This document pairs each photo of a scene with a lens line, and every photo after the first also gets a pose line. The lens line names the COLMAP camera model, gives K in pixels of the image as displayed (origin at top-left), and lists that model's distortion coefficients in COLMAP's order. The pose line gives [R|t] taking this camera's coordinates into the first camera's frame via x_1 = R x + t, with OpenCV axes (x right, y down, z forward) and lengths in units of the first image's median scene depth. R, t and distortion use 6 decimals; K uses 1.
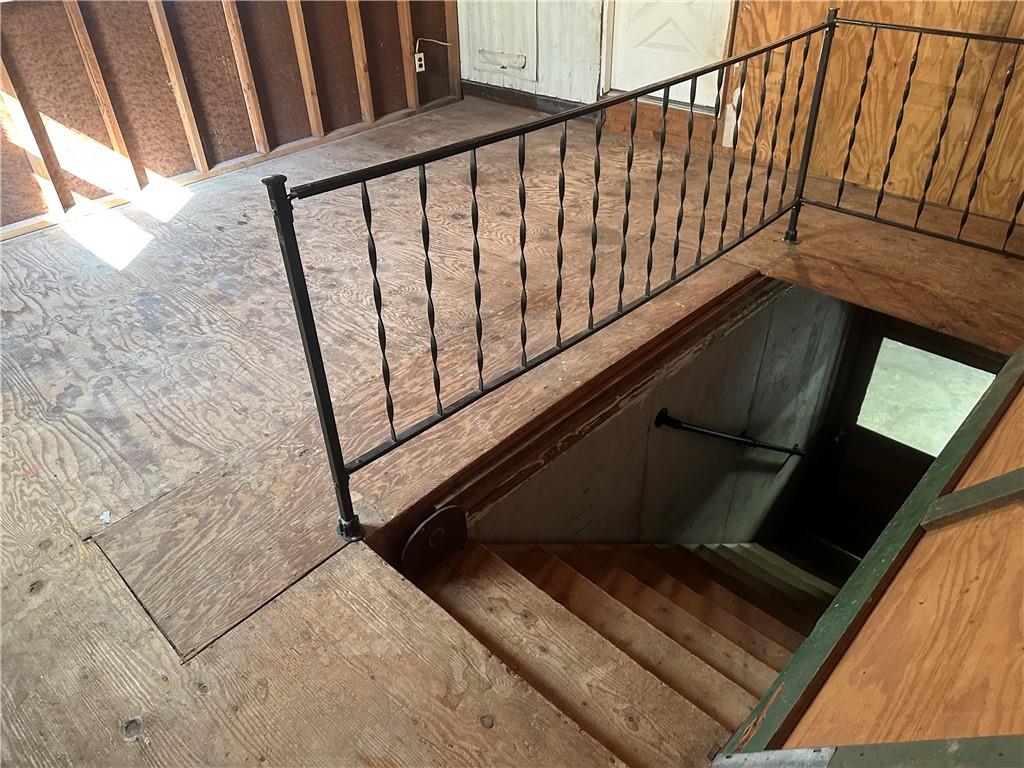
lens RADIAL K [[731.5, 0, 511.2], [0, 731.5, 383.0], [0, 0, 1]] dist [0.012361, -0.007524]
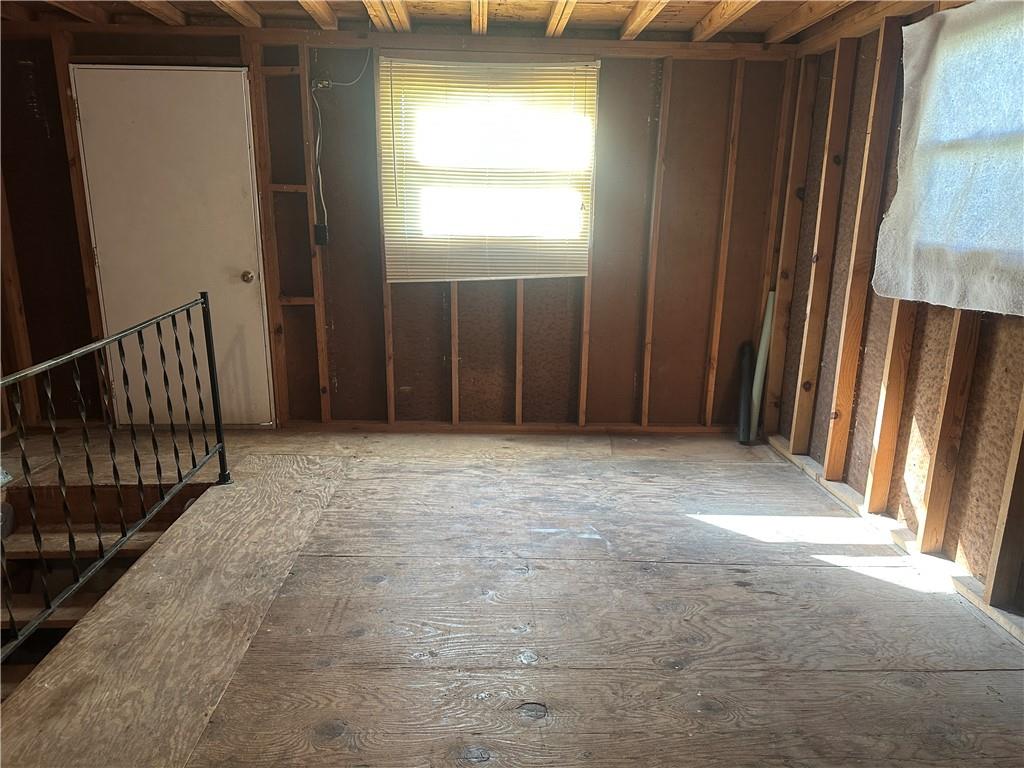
lens RADIAL K [[731.5, 0, 507.5], [0, 731.5, 387.3], [0, 0, 1]] dist [0.012361, -0.007524]
pose [[-0.696734, 0.194066, -0.690580, 0.355227], [-0.404943, 0.688234, 0.601959, -0.934575], [0.592101, 0.699051, -0.400930, 1.357559]]
